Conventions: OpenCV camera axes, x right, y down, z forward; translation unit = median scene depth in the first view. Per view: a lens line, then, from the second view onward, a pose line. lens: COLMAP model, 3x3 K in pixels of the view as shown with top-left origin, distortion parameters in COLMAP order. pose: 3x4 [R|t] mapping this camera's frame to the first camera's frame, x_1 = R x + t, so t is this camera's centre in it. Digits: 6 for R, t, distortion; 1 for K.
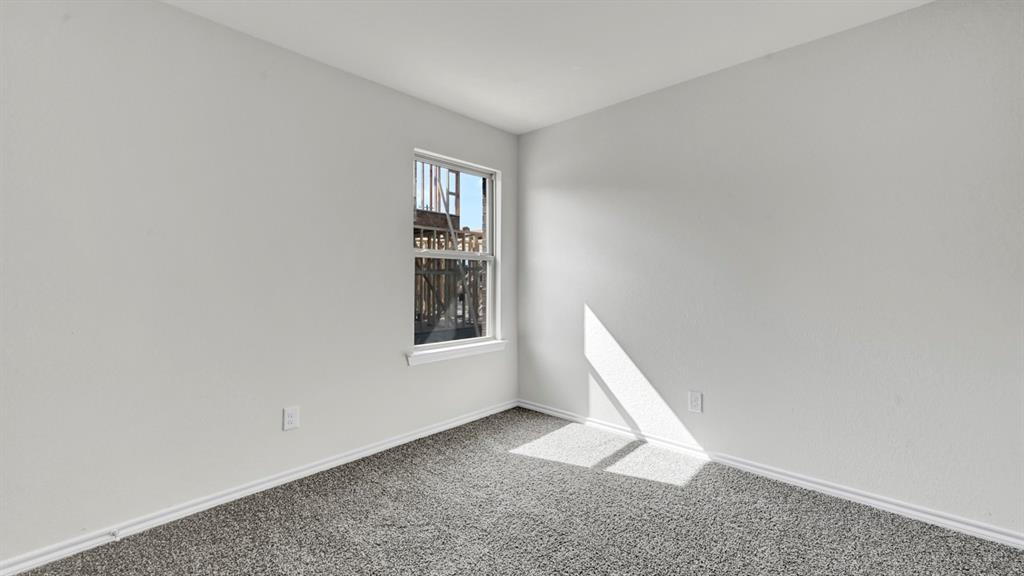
lens RADIAL K [[416.5, 0, 512.8], [0, 416.5, 283.6], [0, 0, 1]] dist [0.000995, 0.002031]
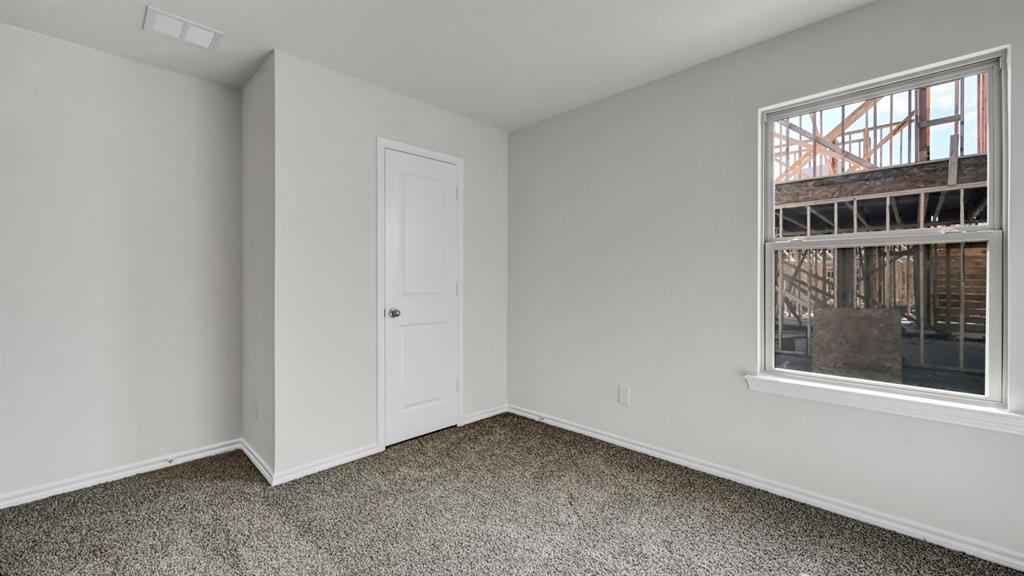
lens RADIAL K [[416.5, 0, 513.8], [0, 416.5, 288.5], [0, 0, 1]] dist [0.000995, 0.002031]
pose [[-0.021058, 0.016846, -0.999636, 0.527296], [-0.008188, 0.999822, 0.017021, -0.003960], [0.999745, 0.008544, -0.020916, 0.545471]]
